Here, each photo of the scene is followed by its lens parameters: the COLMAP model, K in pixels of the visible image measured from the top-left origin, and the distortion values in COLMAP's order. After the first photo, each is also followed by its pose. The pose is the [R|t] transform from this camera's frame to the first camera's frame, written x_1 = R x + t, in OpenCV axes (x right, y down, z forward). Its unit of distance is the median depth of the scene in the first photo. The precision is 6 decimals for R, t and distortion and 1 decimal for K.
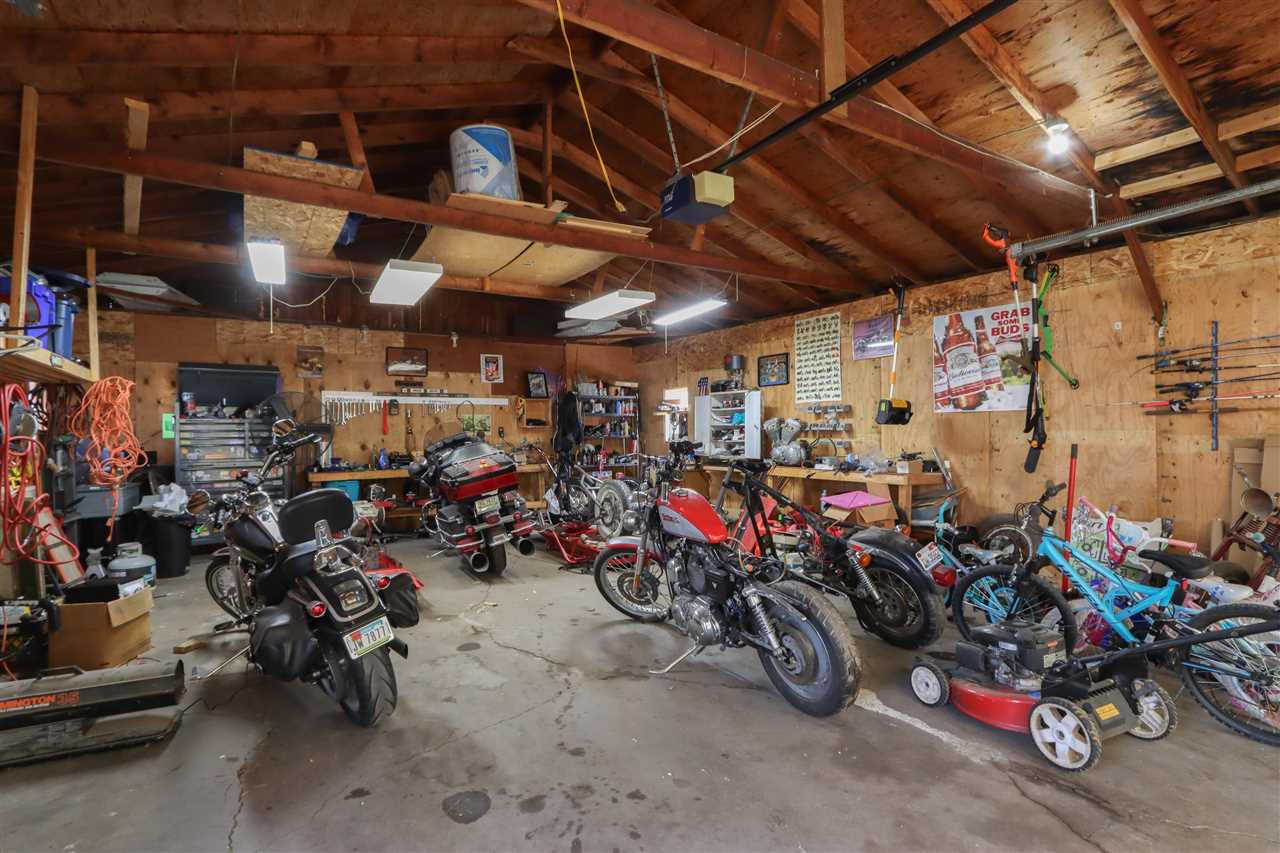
lens RADIAL K [[626.1, 0, 638.7], [0, 626.1, 432.8], [0, 0, 1]] dist [-0.019937, 0.001253]
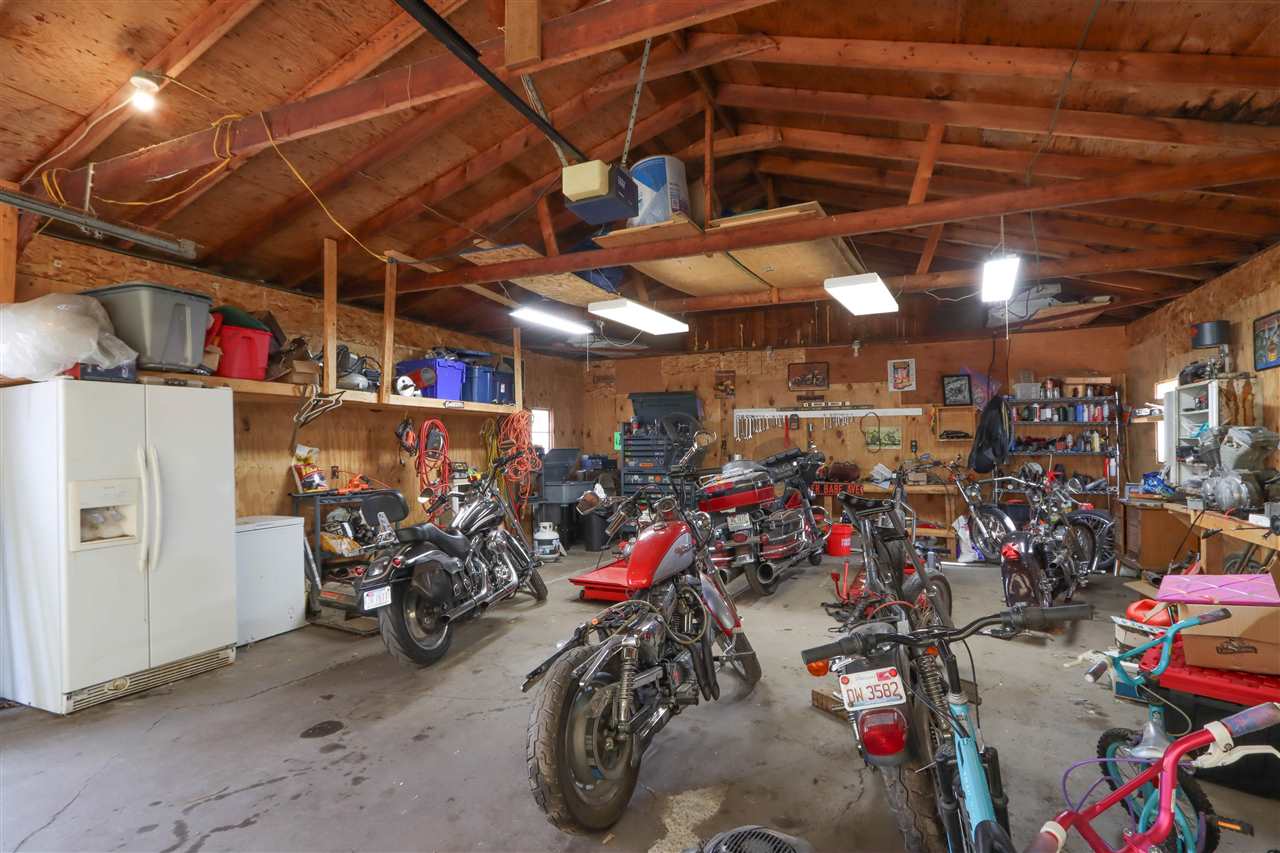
lens RADIAL K [[626.1, 0, 635.0], [0, 626.1, 426.7], [0, 0, 1]] dist [-0.019937, 0.001253]
pose [[0.561393, -0.018261, -0.827348, 0.313129], [-0.002108, 0.999722, -0.023496, -0.007759], [0.827546, 0.014934, 0.561199, 0.200181]]
